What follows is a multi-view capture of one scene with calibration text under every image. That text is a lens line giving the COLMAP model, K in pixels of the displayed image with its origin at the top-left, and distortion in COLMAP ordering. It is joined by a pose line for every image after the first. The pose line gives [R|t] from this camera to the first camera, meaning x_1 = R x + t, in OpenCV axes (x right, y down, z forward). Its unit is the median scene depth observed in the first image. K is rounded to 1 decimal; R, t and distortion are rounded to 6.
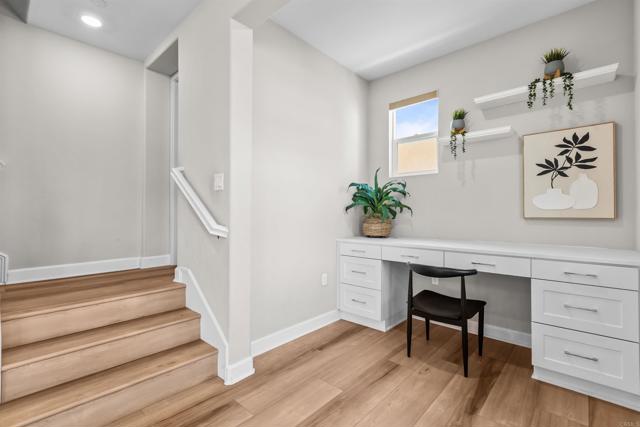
lens RADIAL K [[288.3, 0, 323.7], [0, 288.3, 210.0], [0, 0, 1]] dist [0.004975, -0.000164]
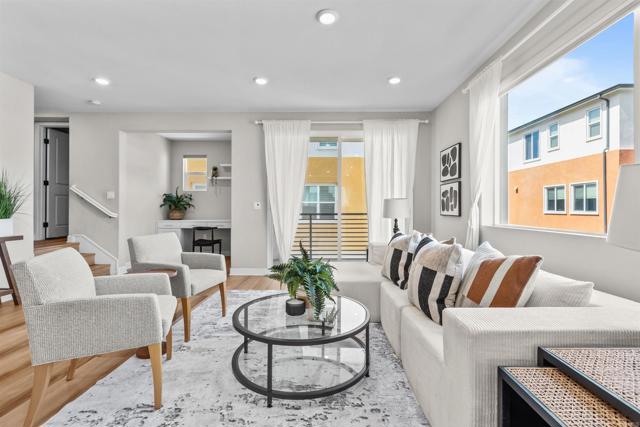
lens RADIAL K [[288.3, 0, 324.0], [0, 288.3, 208.2], [0, 0, 1]] dist [0.004975, -0.000164]
pose [[0.754491, 0.002816, 0.656304, -0.447490], [-0.008977, 0.999942, 0.006030, -0.012661], [-0.656249, -0.010441, 0.754472, -1.485189]]
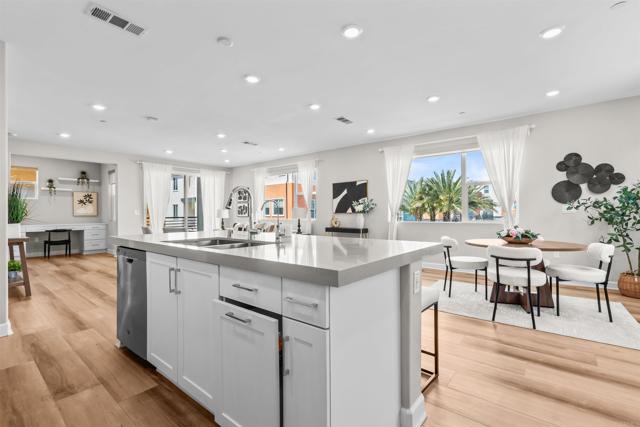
lens RADIAL K [[288.3, 0, 322.5], [0, 288.3, 214.6], [0, 0, 1]] dist [0.004975, -0.000164]
pose [[-0.046222, -0.004270, 0.998922, -2.581919], [-0.005402, 0.999977, 0.004024, -0.015879], [-0.998917, -0.005210, -0.046244, -1.606617]]
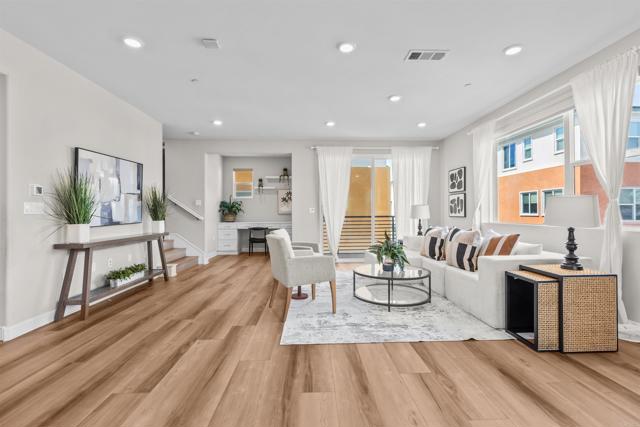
lens RADIAL K [[288.3, 0, 323.3], [0, 288.3, 210.7], [0, 0, 1]] dist [0.004975, -0.000164]
pose [[0.718400, 0.002271, 0.695626, -1.159495], [-0.004191, 0.999991, 0.001064, -0.013991], [-0.695617, -0.003679, 0.718403, -1.628598]]
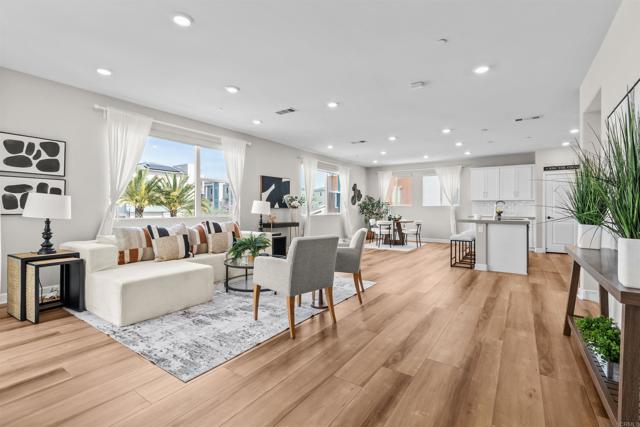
lens RADIAL K [[288.3, 0, 322.5], [0, 288.3, 204.3], [0, 0, 1]] dist [0.004975, -0.000164]
pose [[-0.992539, -0.008542, -0.121627, -0.127229], [-0.005606, 0.999685, -0.024467, 0.007151], [0.121797, -0.023603, -0.992274, 0.671940]]
